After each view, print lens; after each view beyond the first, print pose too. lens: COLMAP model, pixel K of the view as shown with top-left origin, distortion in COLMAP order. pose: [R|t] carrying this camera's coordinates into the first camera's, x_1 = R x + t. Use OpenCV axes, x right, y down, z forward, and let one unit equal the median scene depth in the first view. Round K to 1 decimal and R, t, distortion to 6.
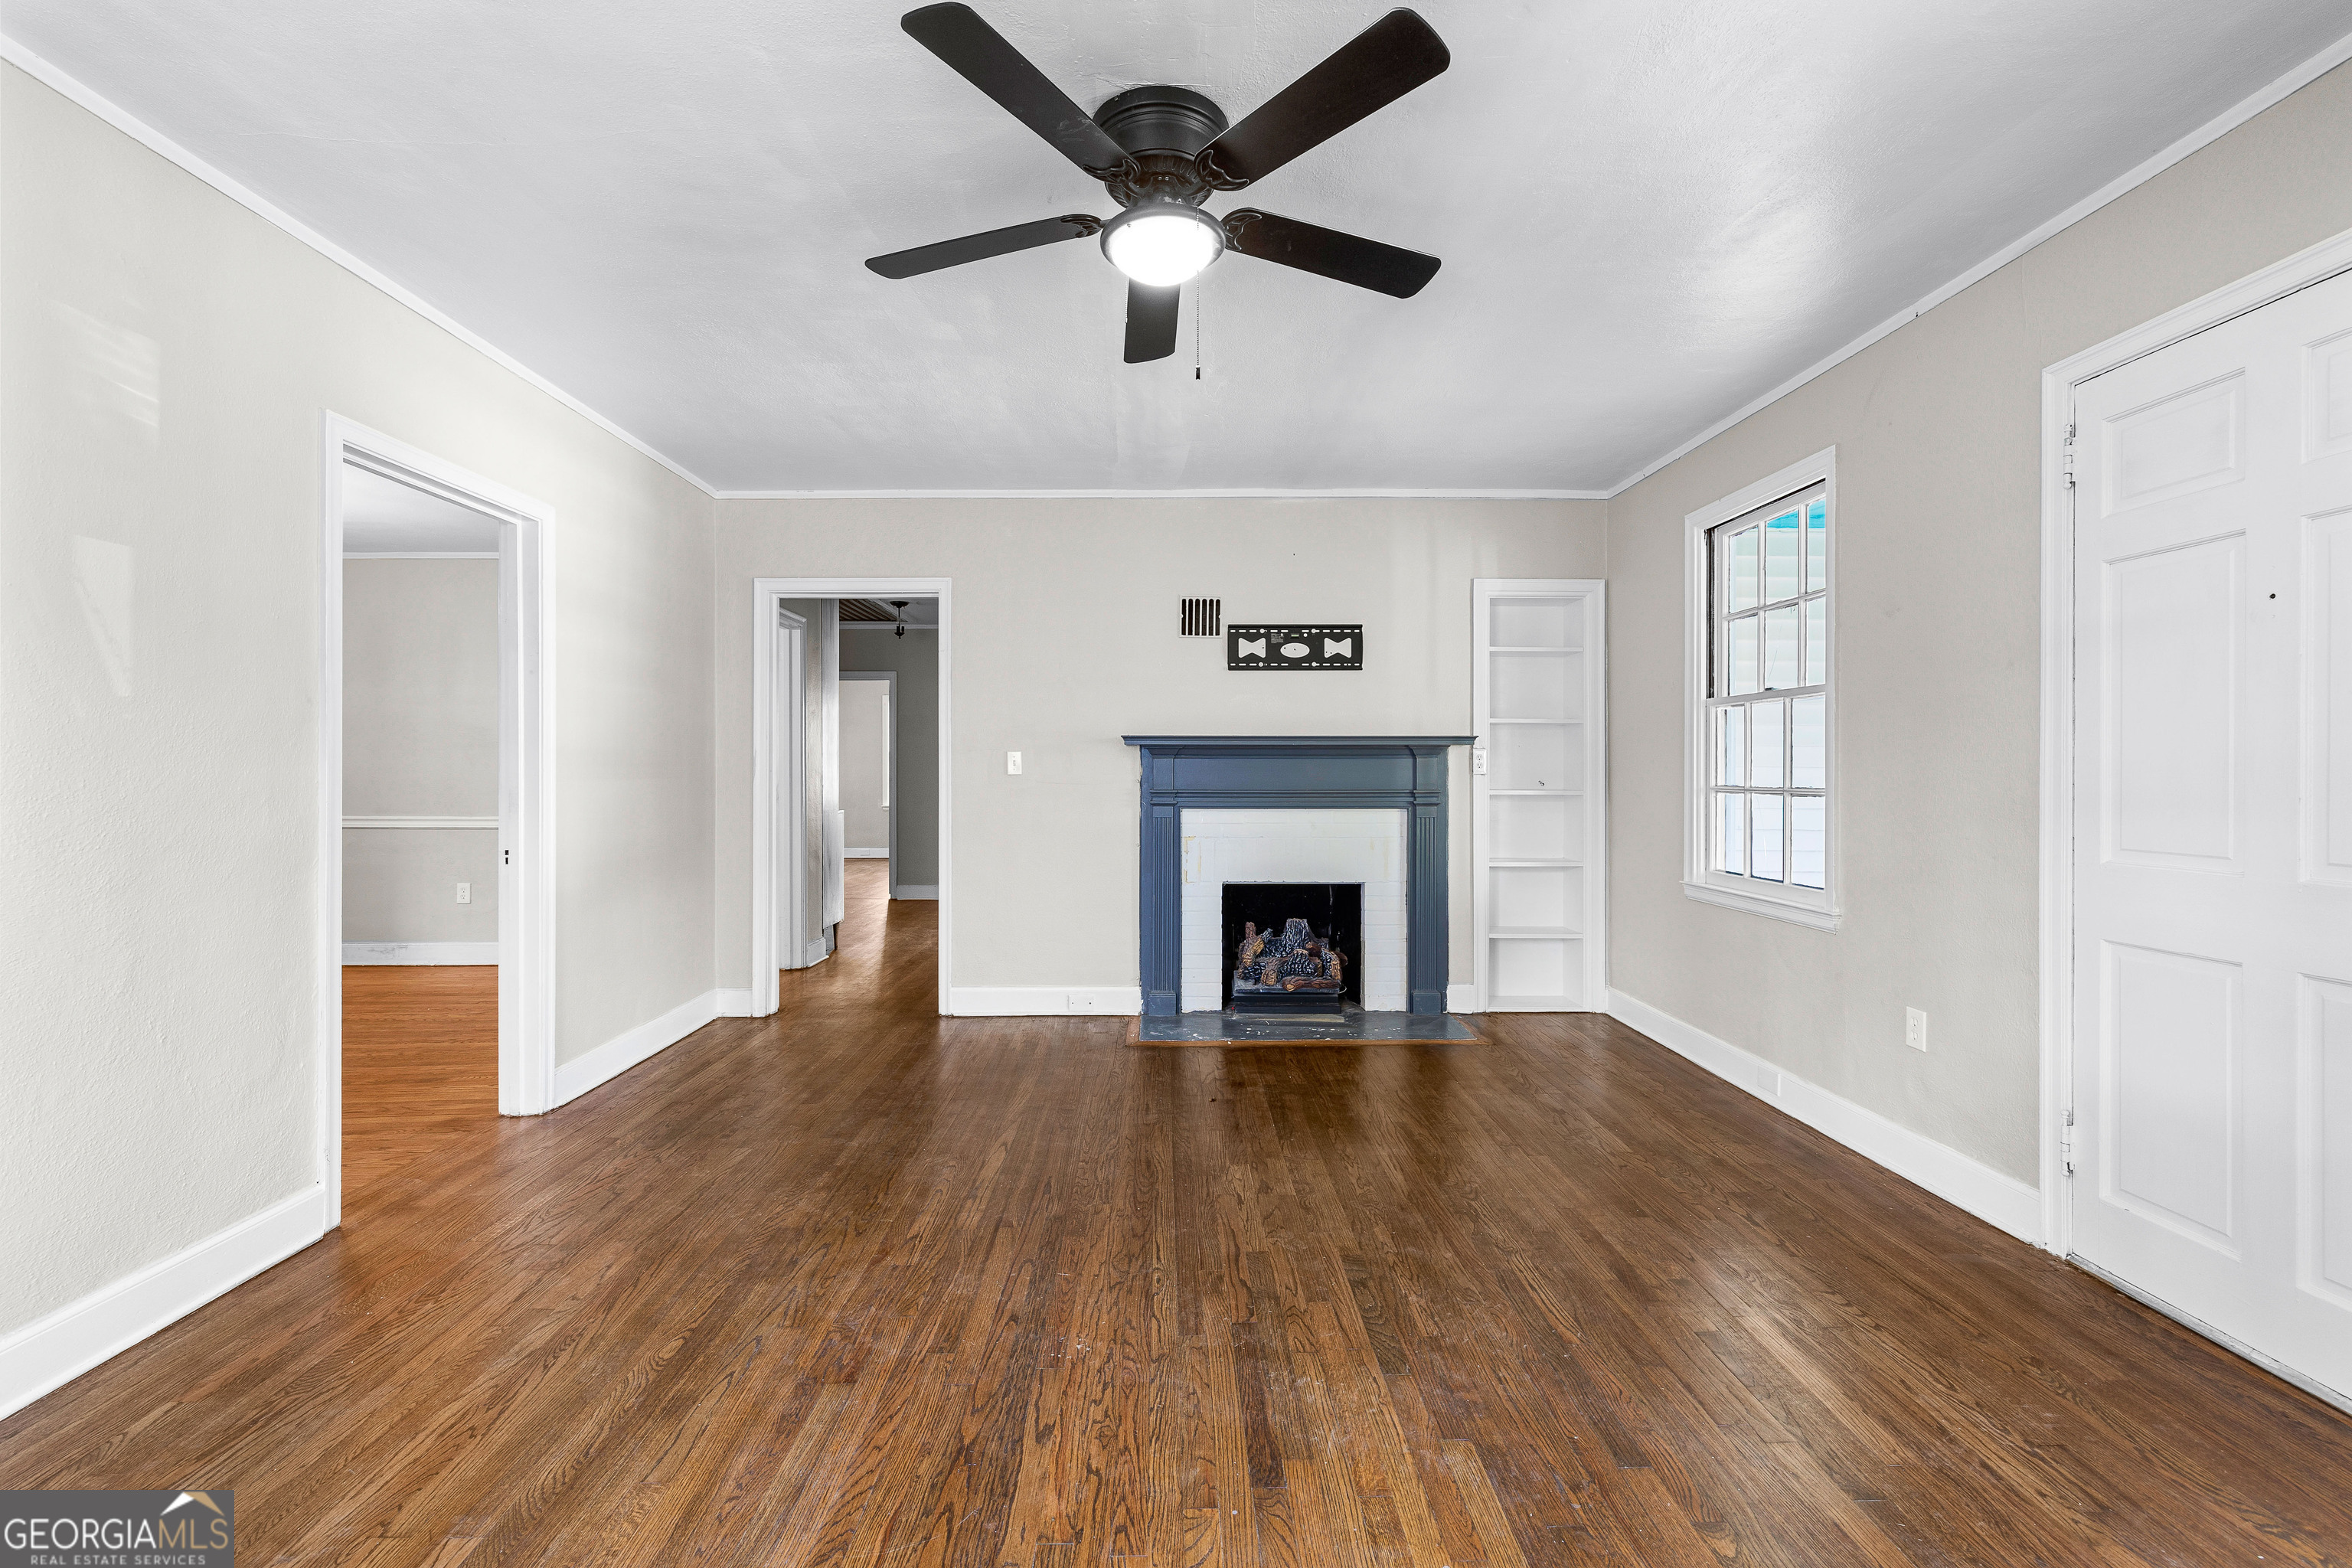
lens RADIAL K [[990.0, 0, 1172.2], [0, 990.0, 772.7], [0, 0, 1]] dist [0.001070, -0.000128]
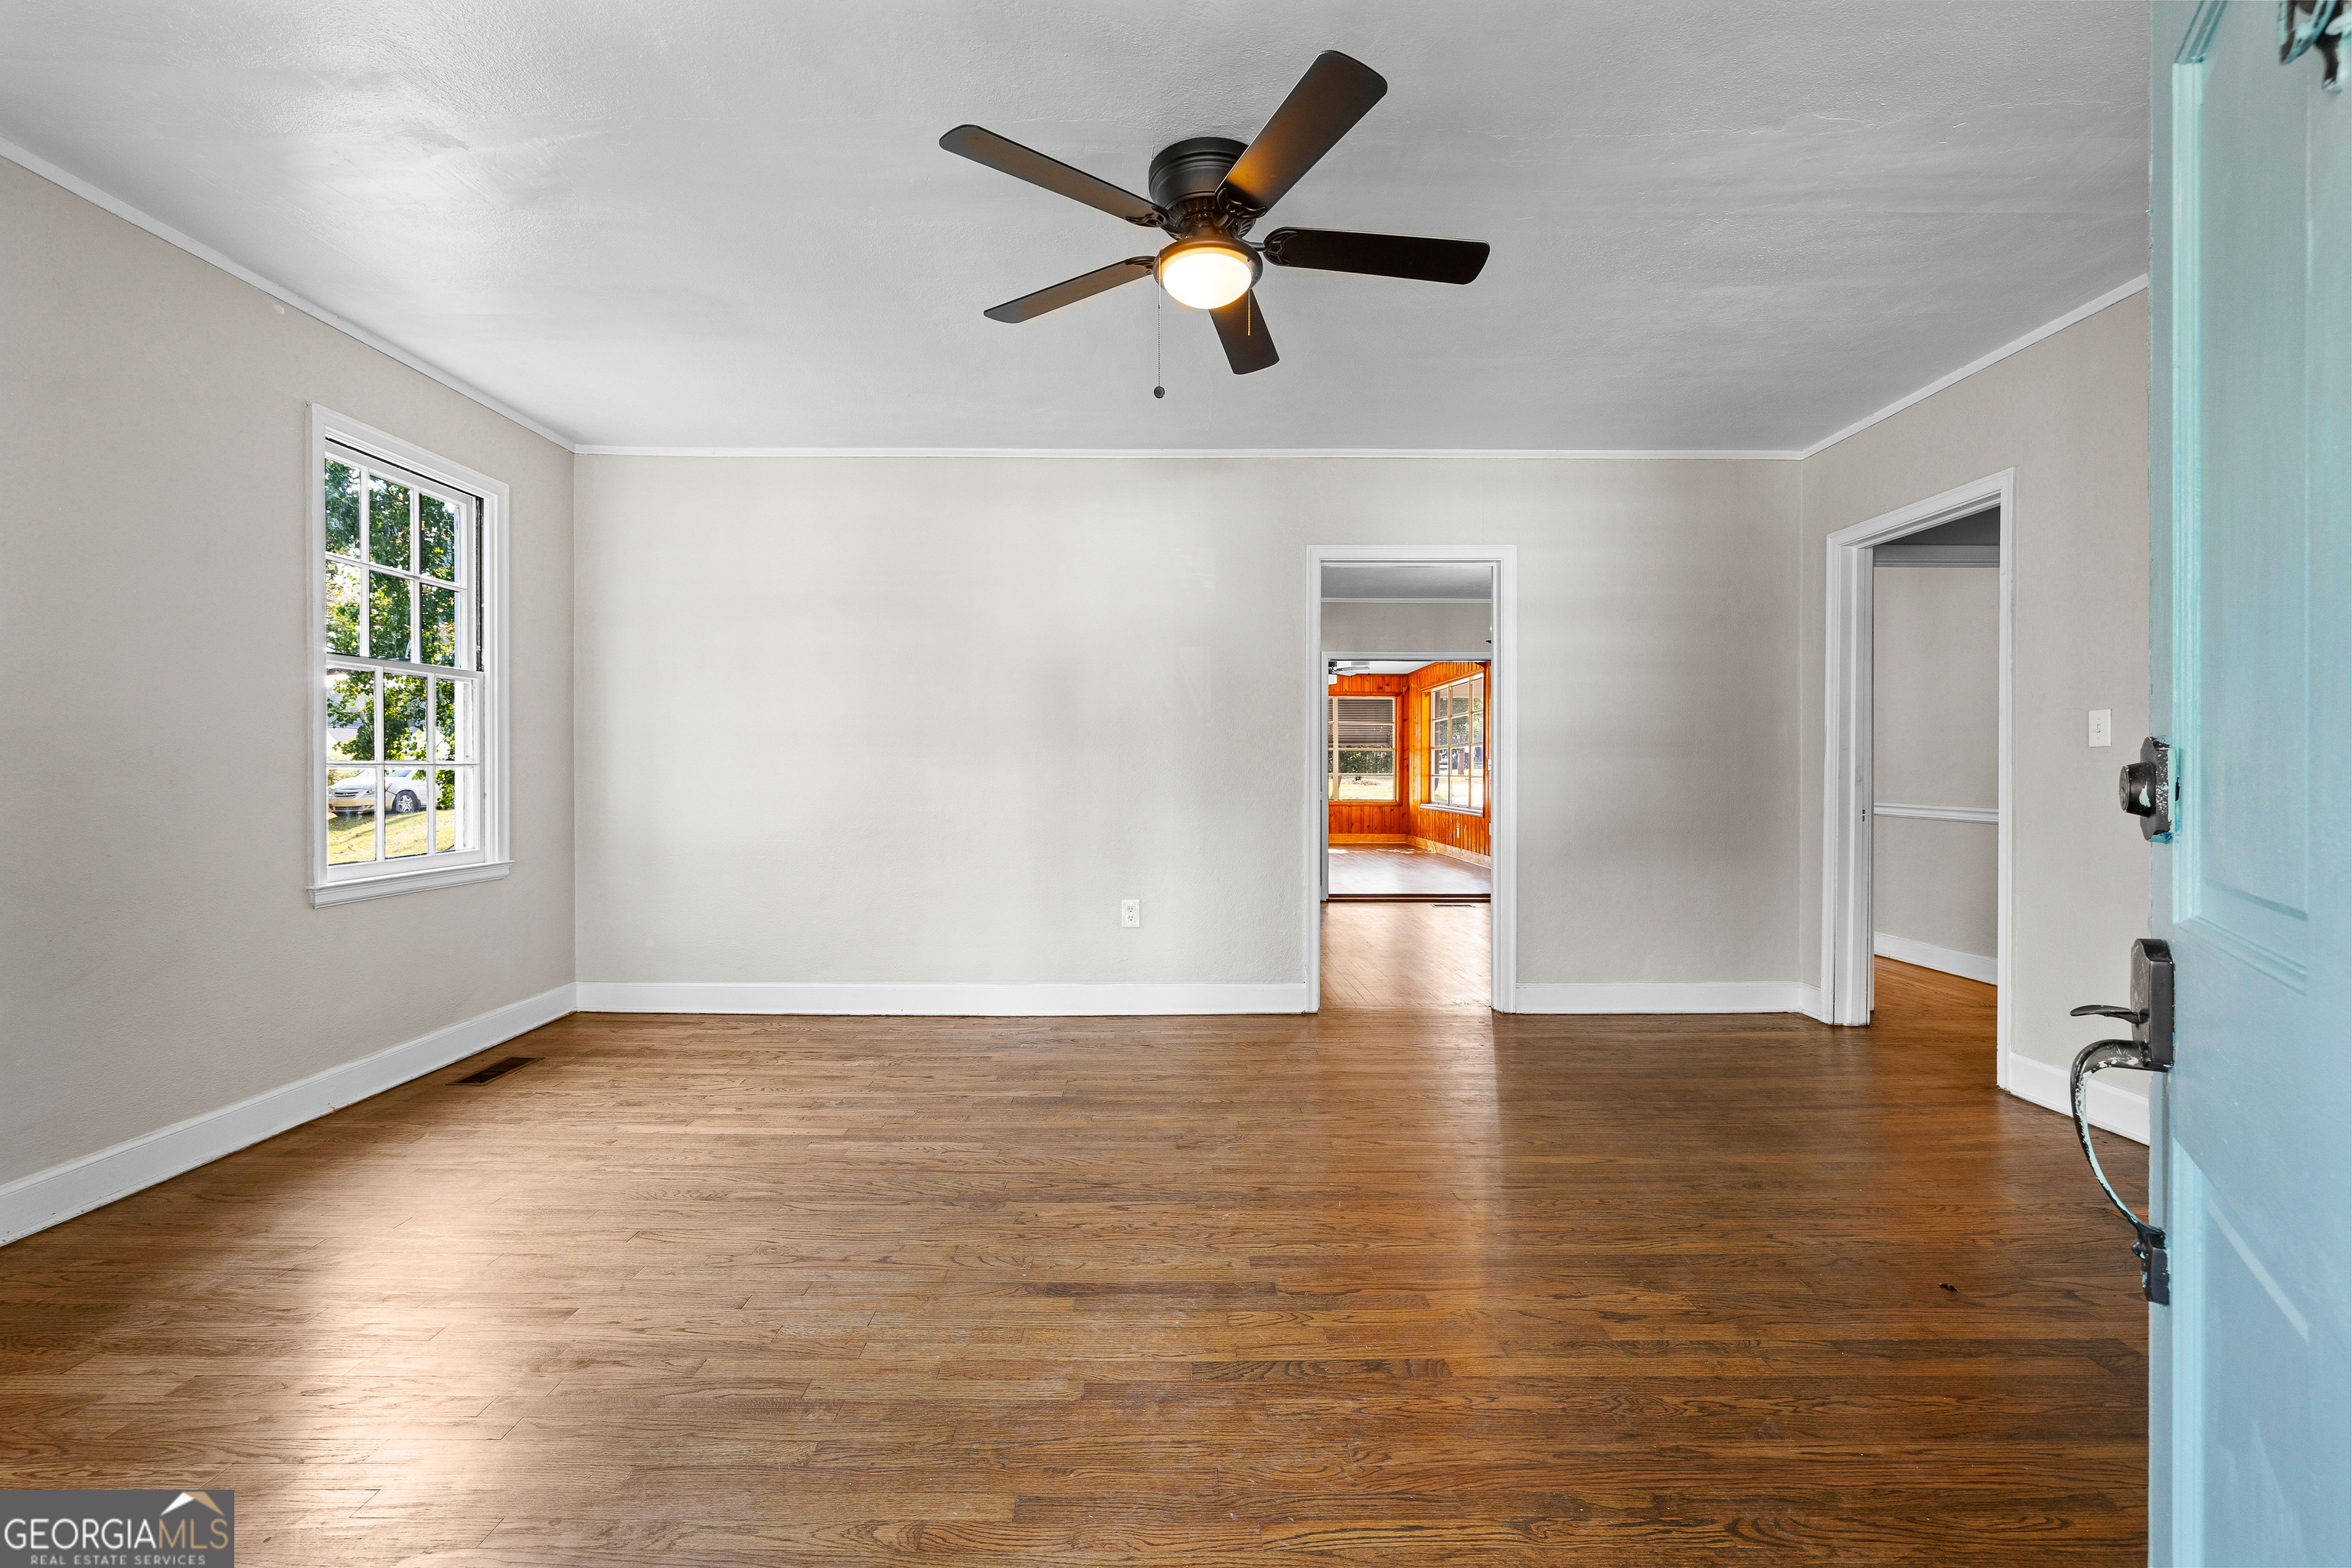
lens RADIAL K [[990.0, 0, 1172.2], [0, 990.0, 772.7], [0, 0, 1]] dist [0.001070, -0.000128]
pose [[-0.006608, 0.004918, -0.999966, 0.897961], [-0.002829, 0.999984, 0.004937, 0.030873], [0.999974, 0.002861, -0.006594, 0.765979]]
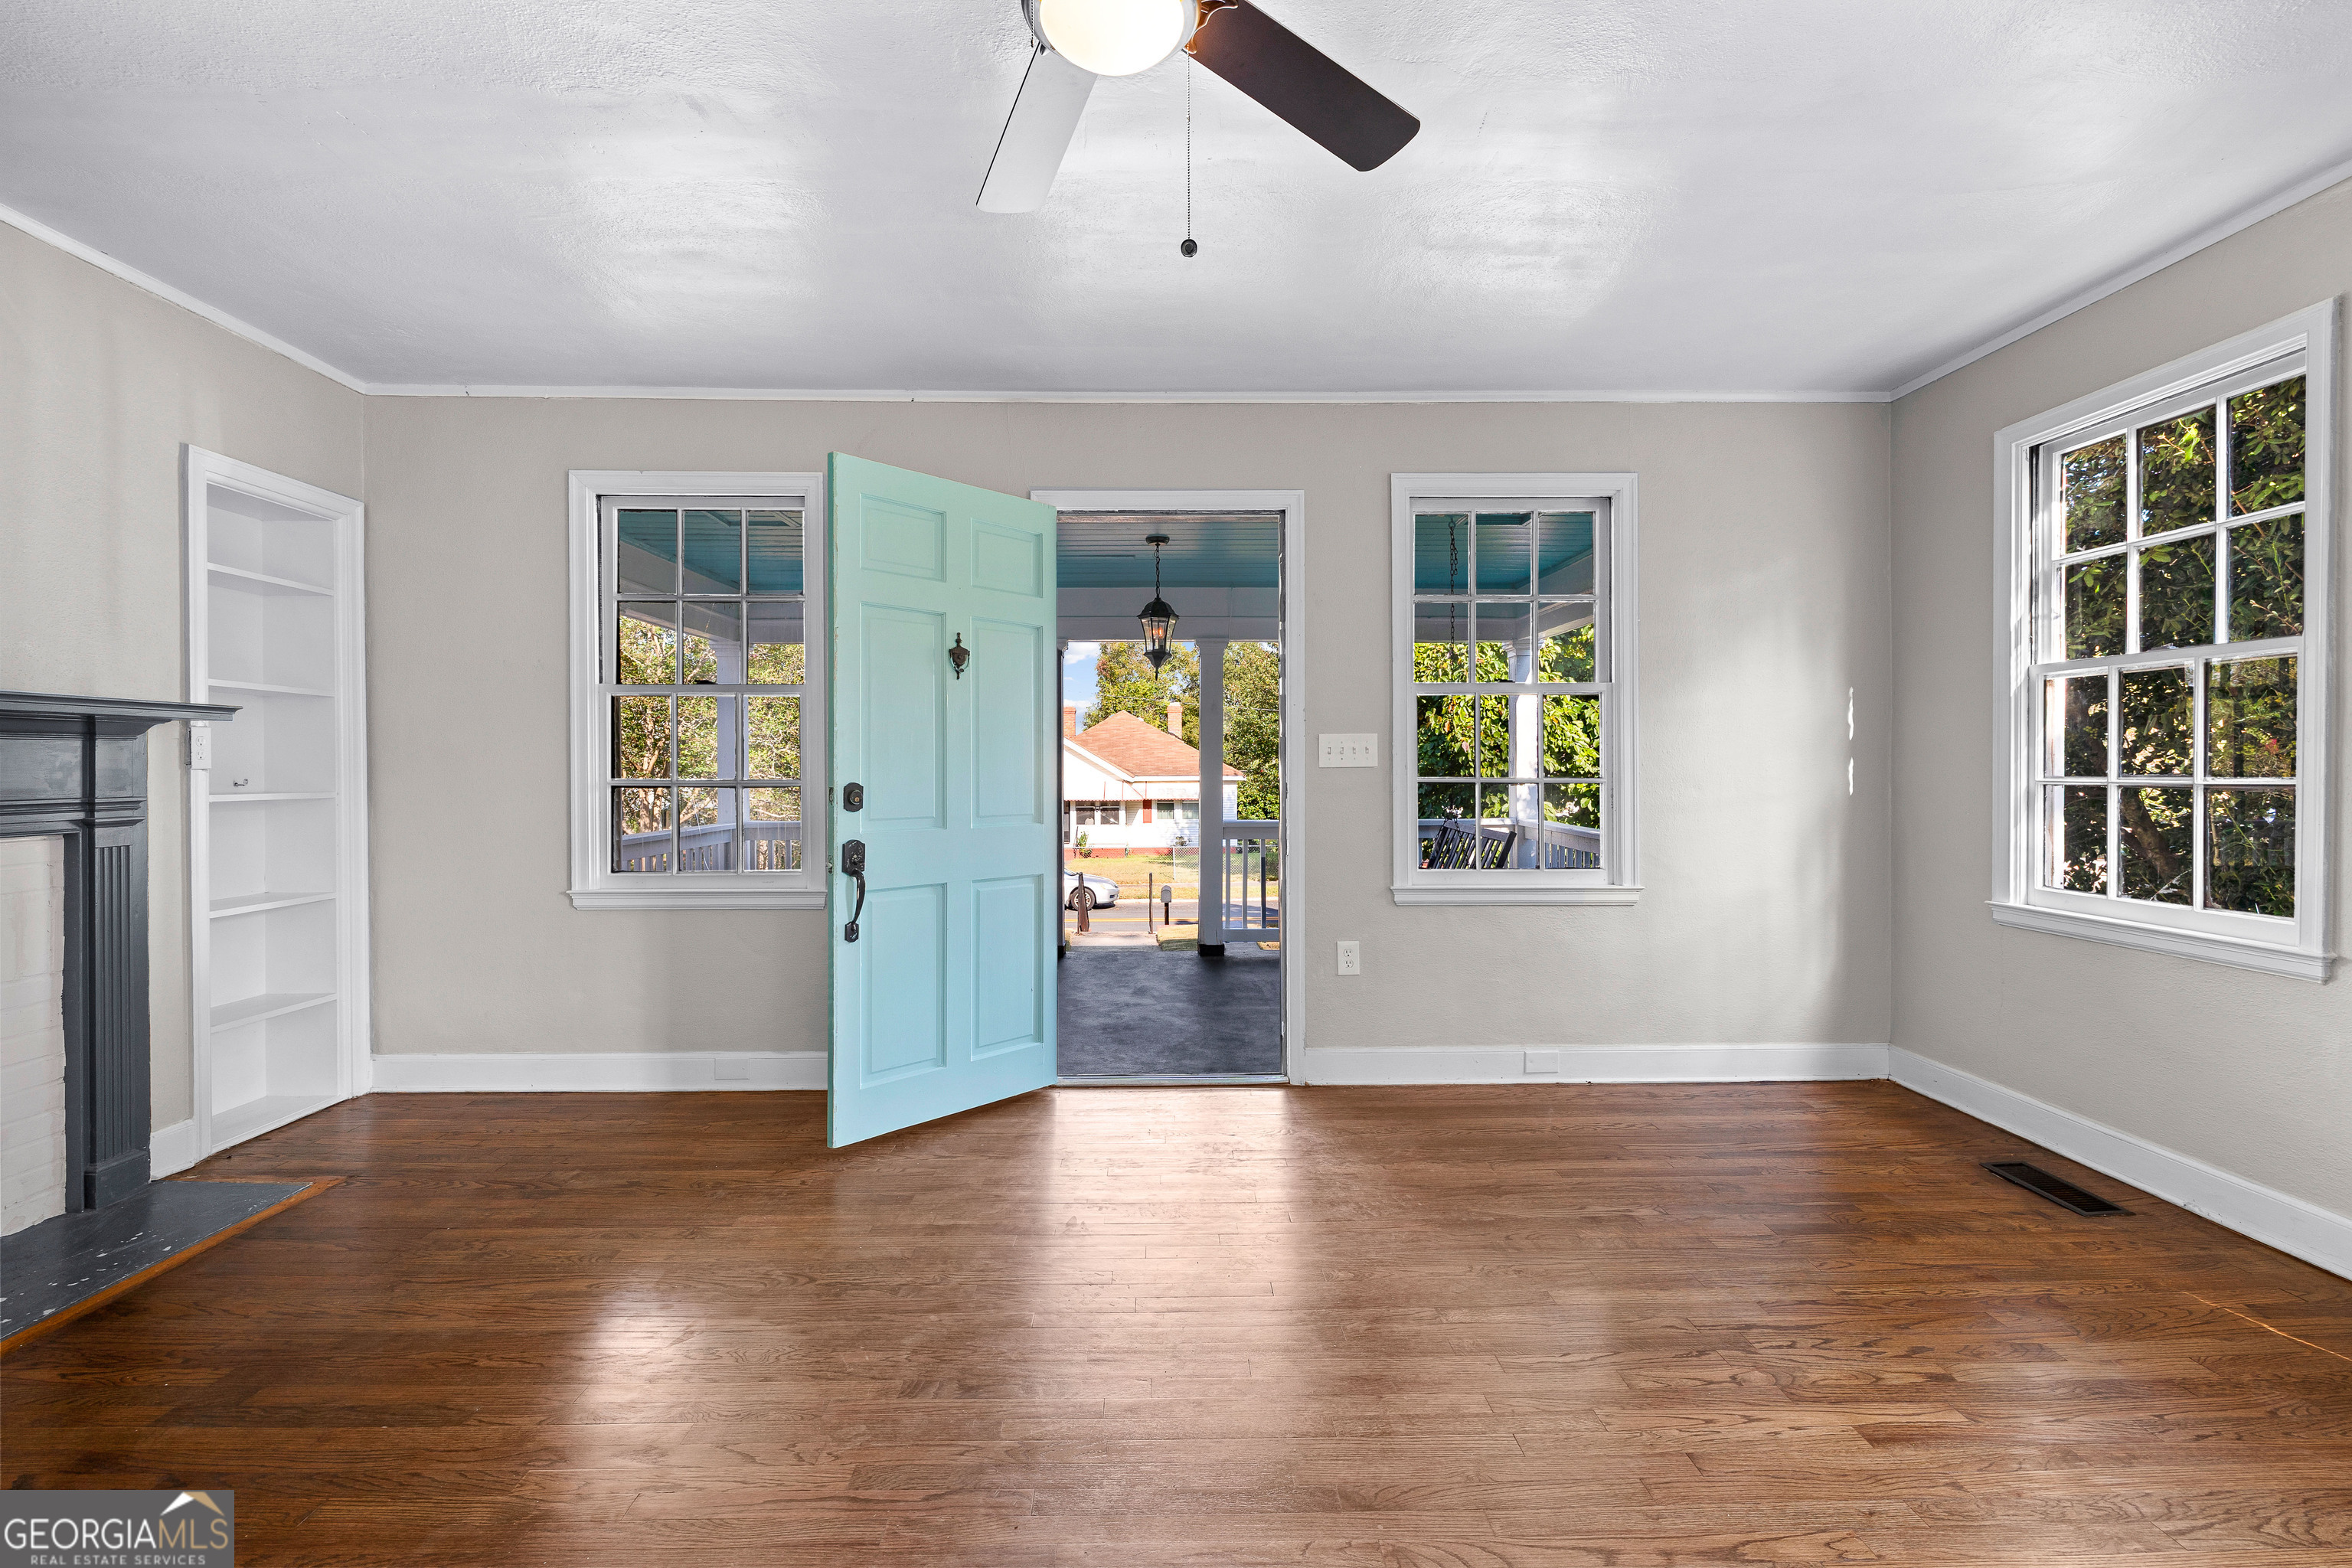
lens RADIAL K [[990.0, 0, 1172.2], [0, 990.0, 772.7], [0, 0, 1]] dist [0.001070, -0.000128]
pose [[0.001731, -0.004154, 0.999990, -0.559659], [0.005785, 0.999975, 0.004144, 0.009224], [-0.999982, 0.005777, 0.001755, 0.756648]]
